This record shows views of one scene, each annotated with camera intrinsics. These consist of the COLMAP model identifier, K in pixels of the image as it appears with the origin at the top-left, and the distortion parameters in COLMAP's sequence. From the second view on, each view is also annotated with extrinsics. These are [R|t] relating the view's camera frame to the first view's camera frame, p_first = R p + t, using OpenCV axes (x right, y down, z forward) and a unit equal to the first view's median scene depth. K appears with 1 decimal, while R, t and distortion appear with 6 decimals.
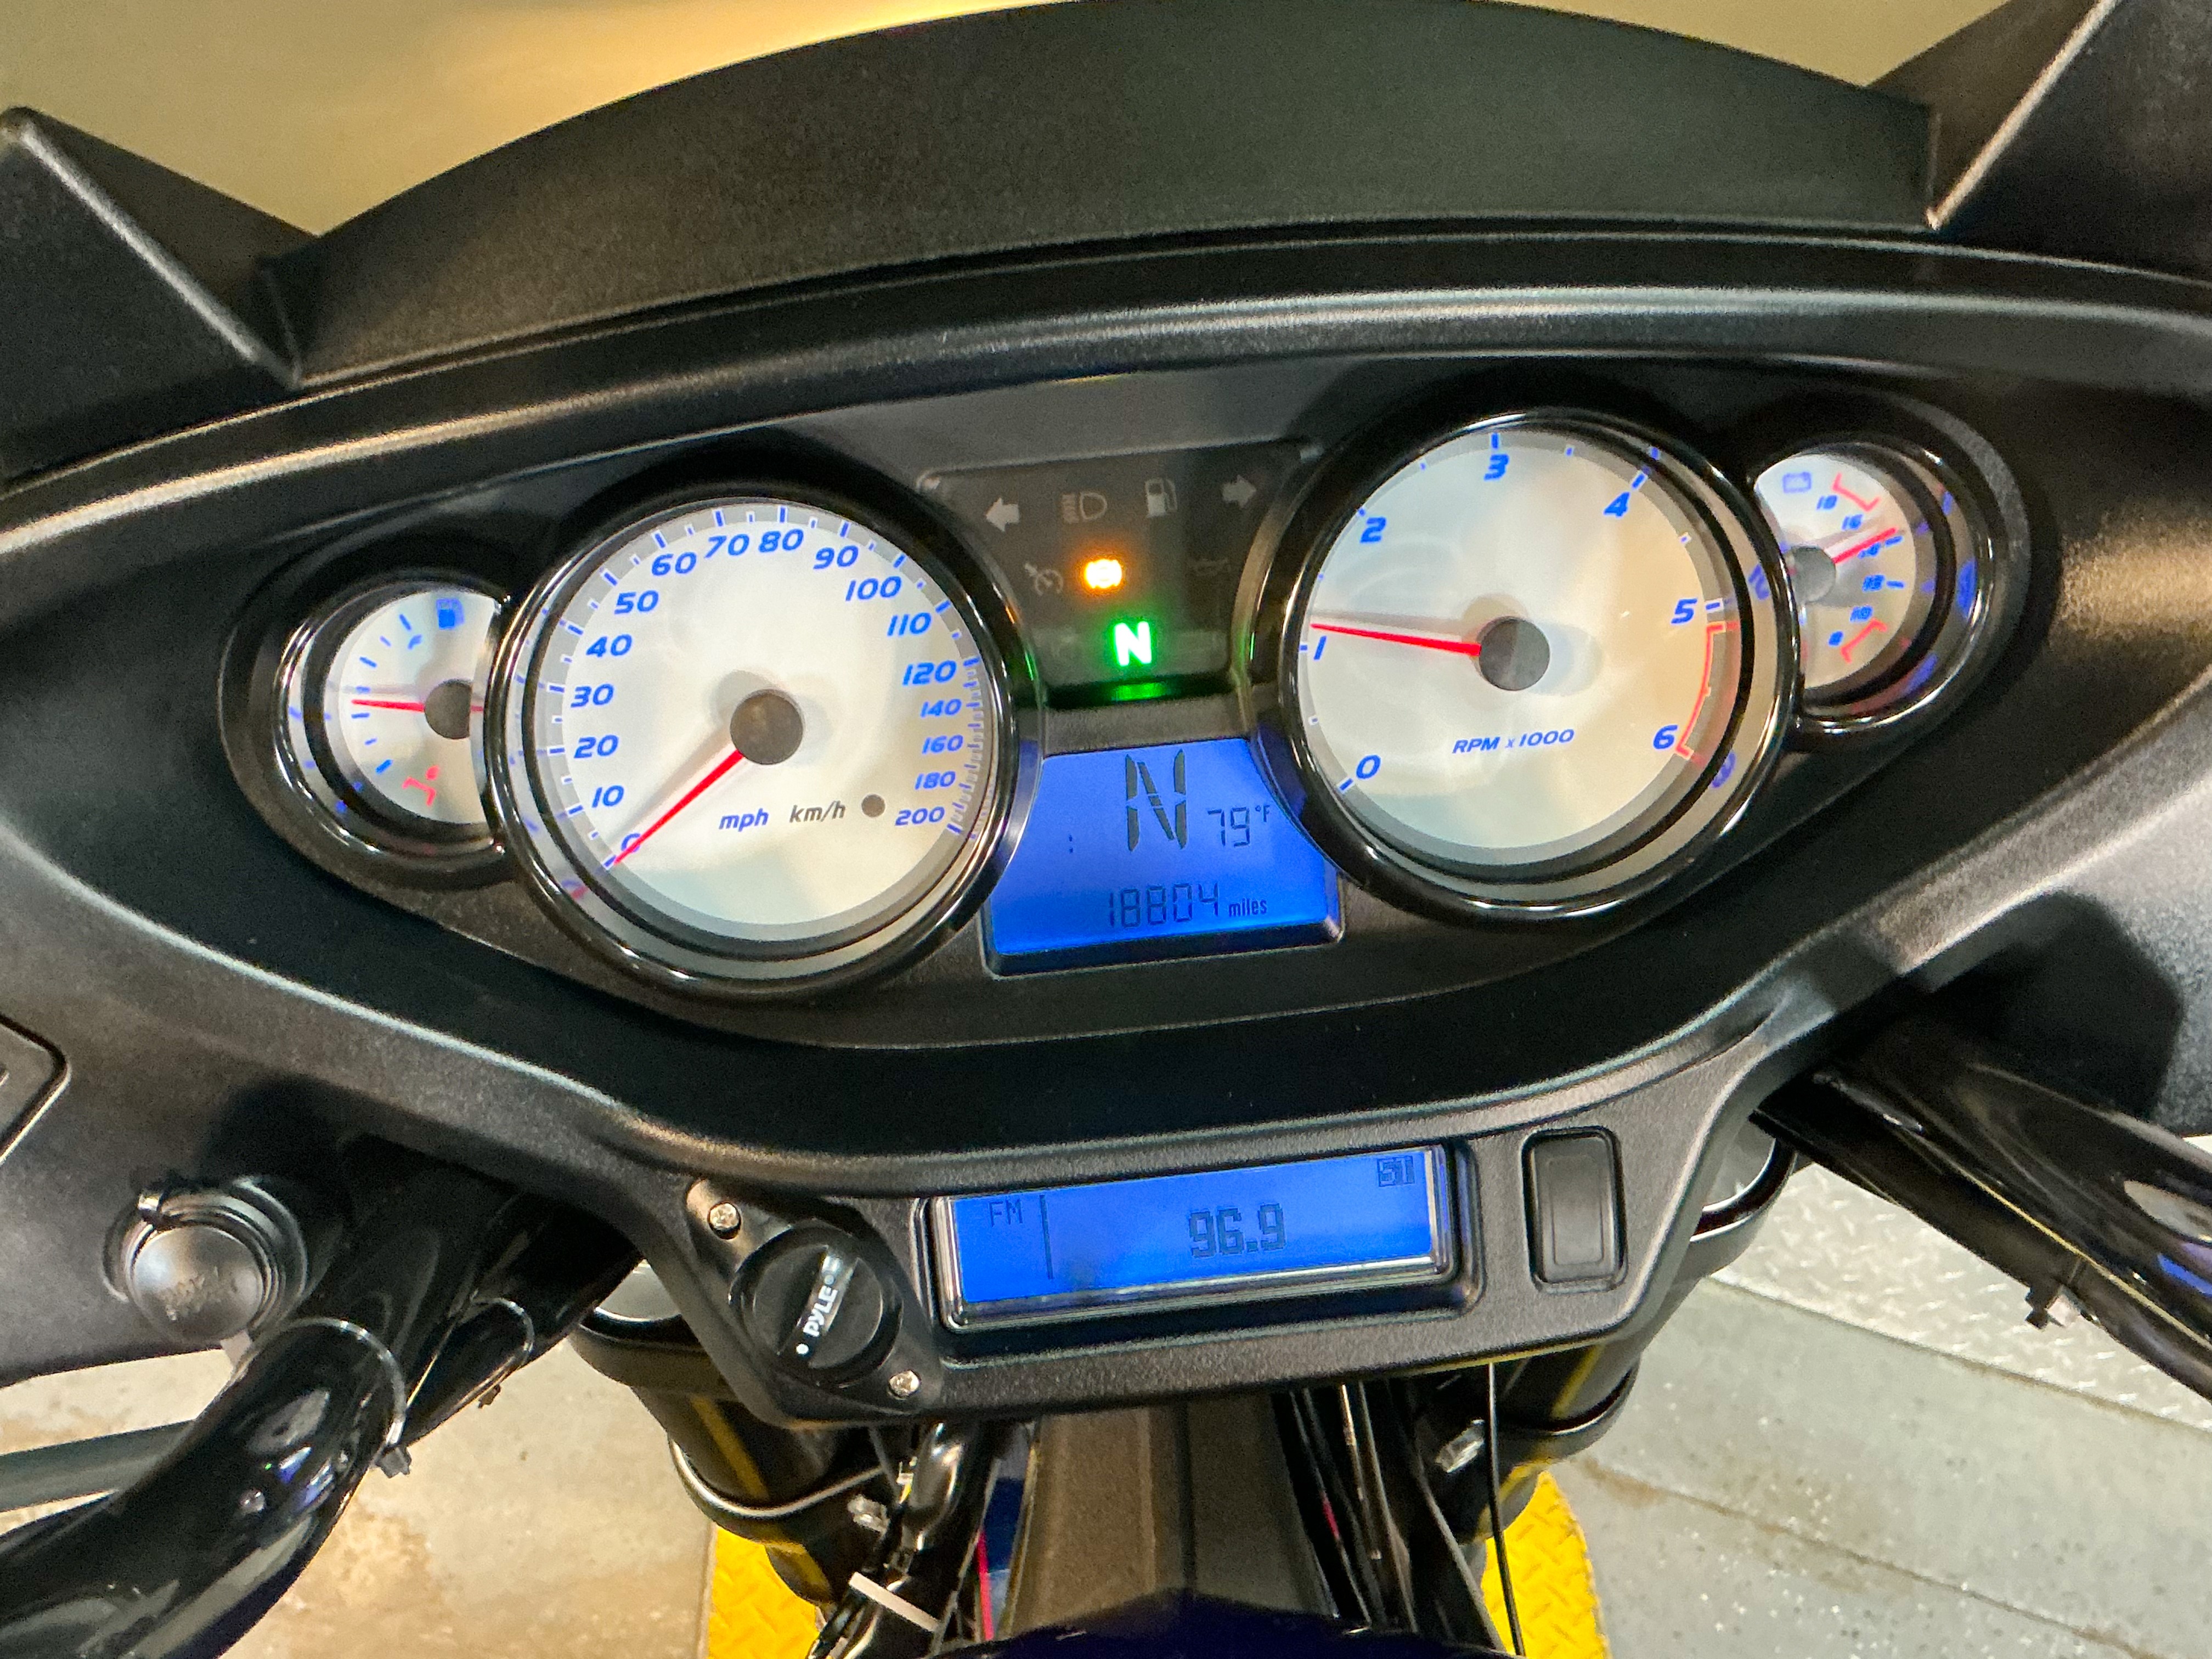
lens RADIAL K [[2487.9, 0, 1106.0], [0, 2487.9, 829.5], [0, 0, 1]] dist [0.163999, -0.424182]
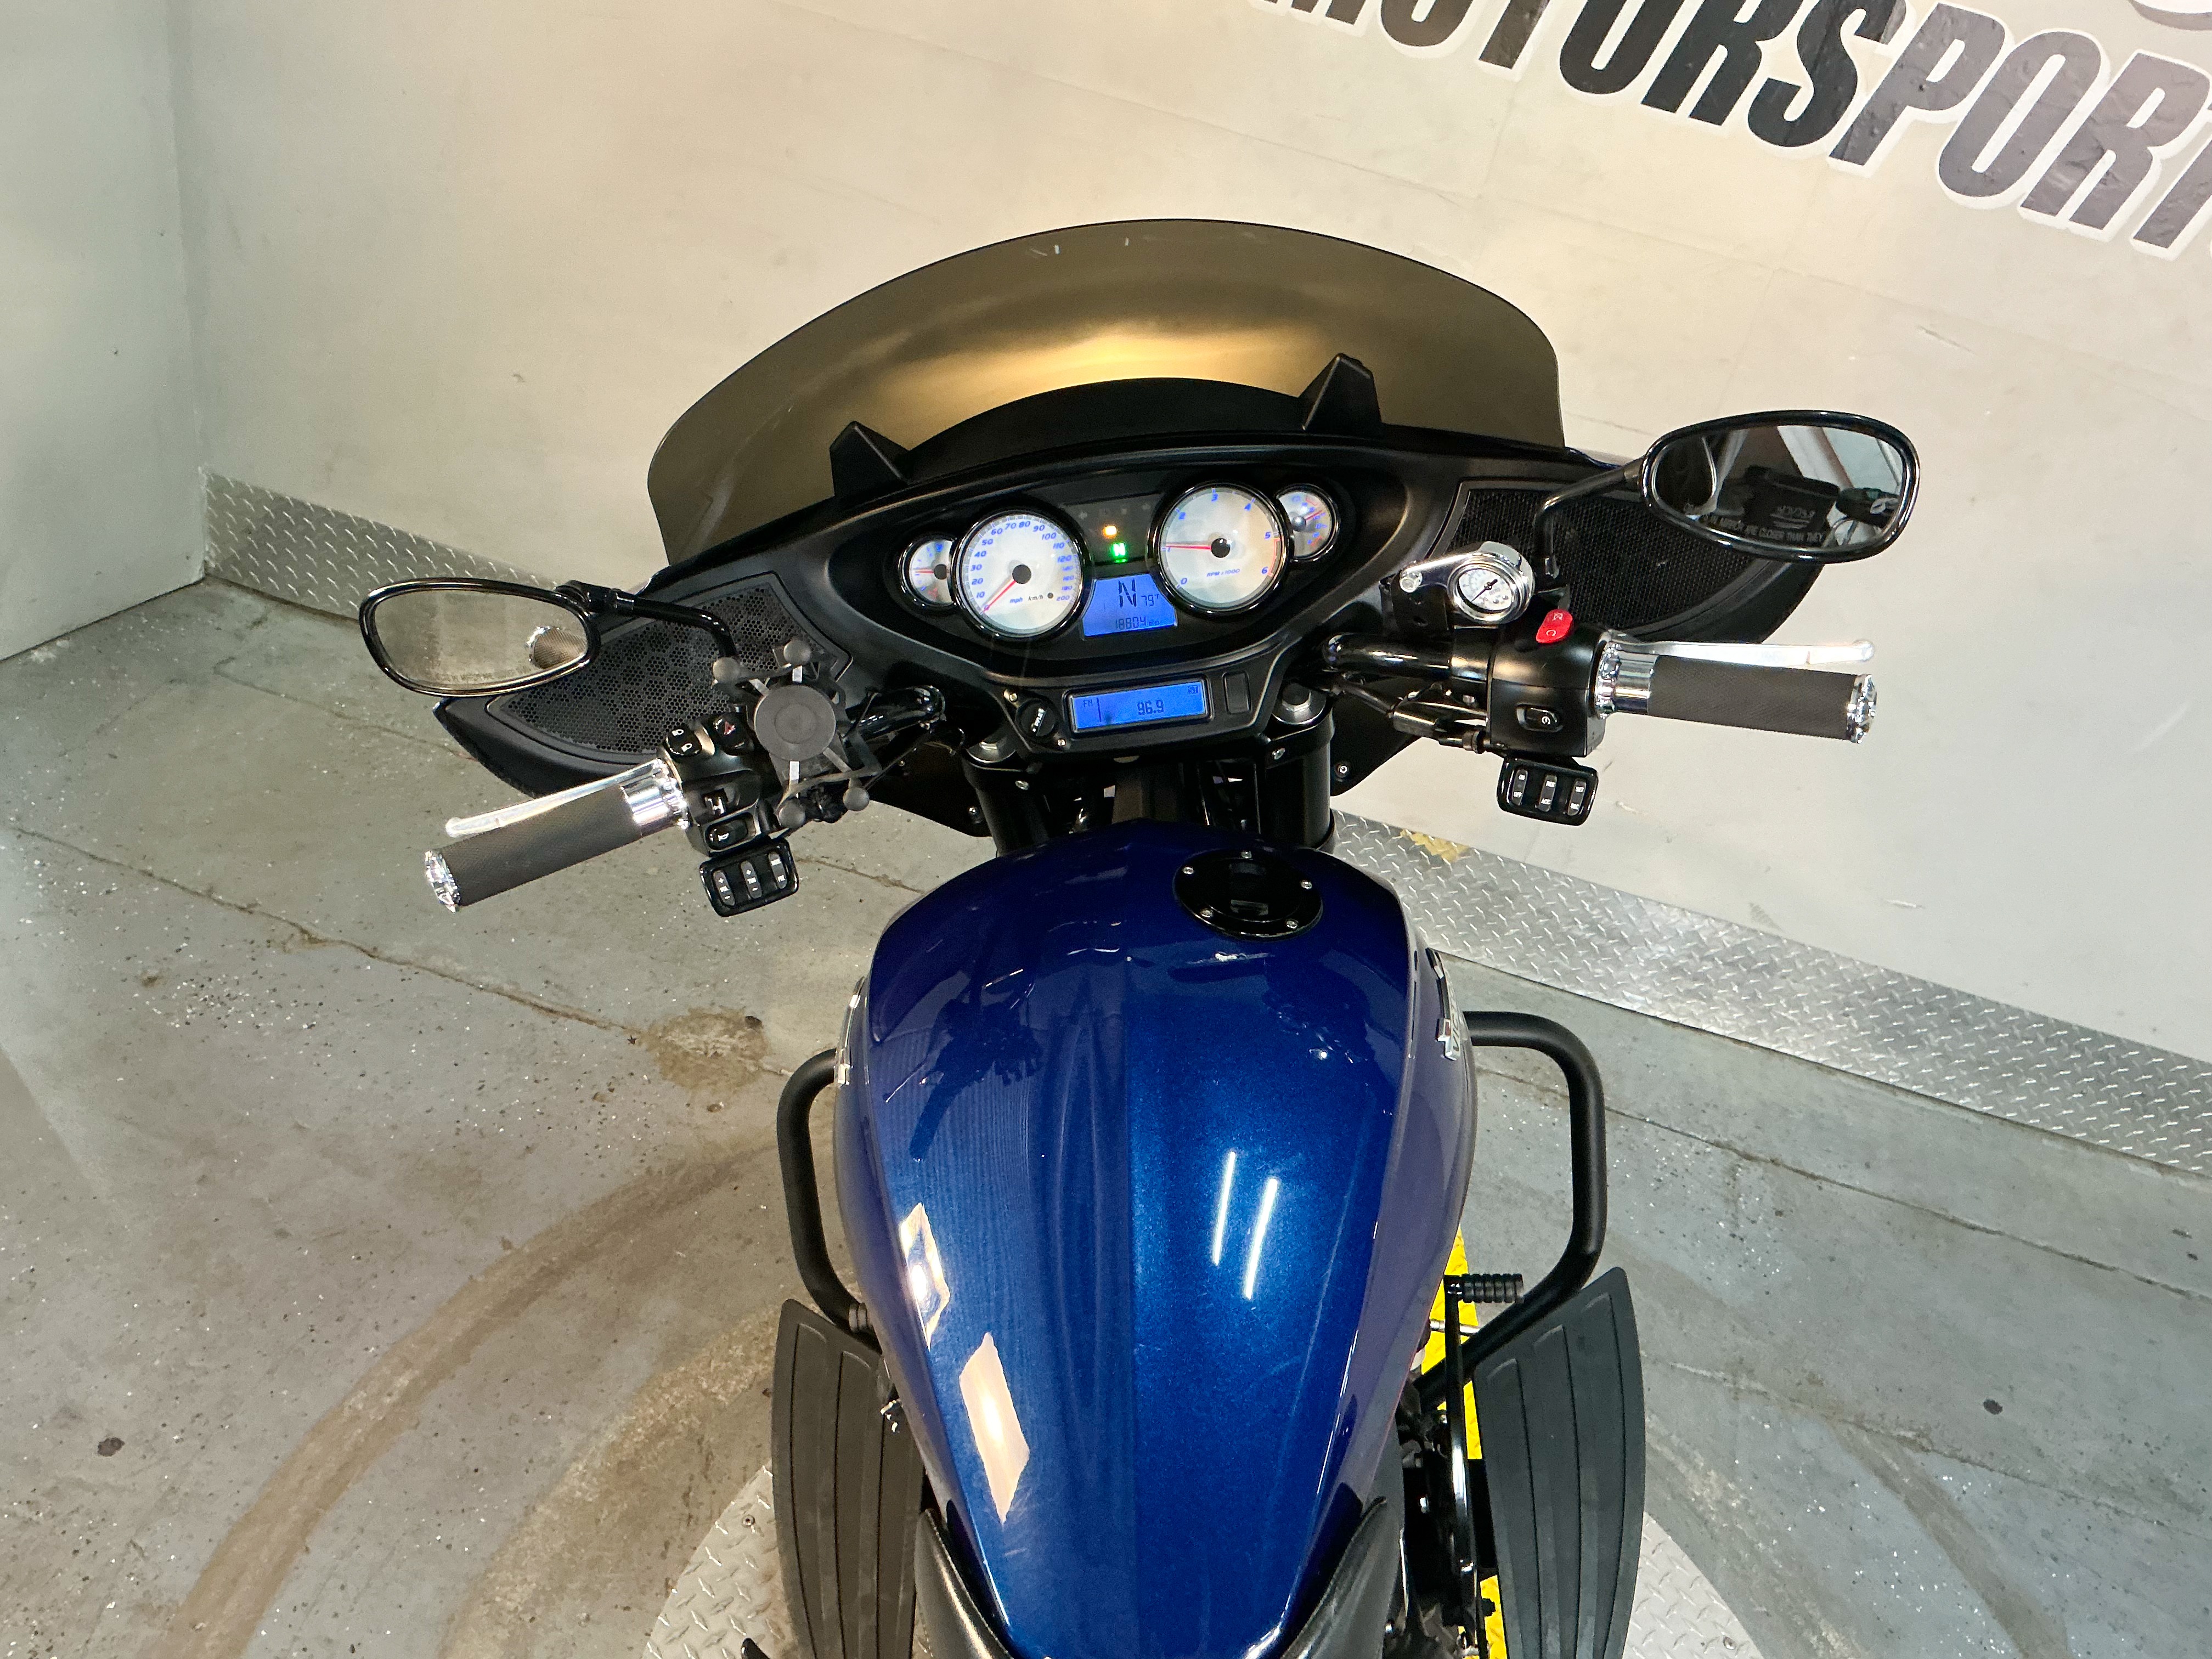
lens RADIAL K [[1802.2, 0, 1094.9], [0, 1802.2, 835.9], [0, 0, 1]] dist [0.149426, -0.305845]
pose [[0.994204, -0.021854, -0.105269, 0.252918], [0.018365, 0.999253, -0.034001, 0.448441], [0.105934, 0.031870, 0.993862, -1.689838]]
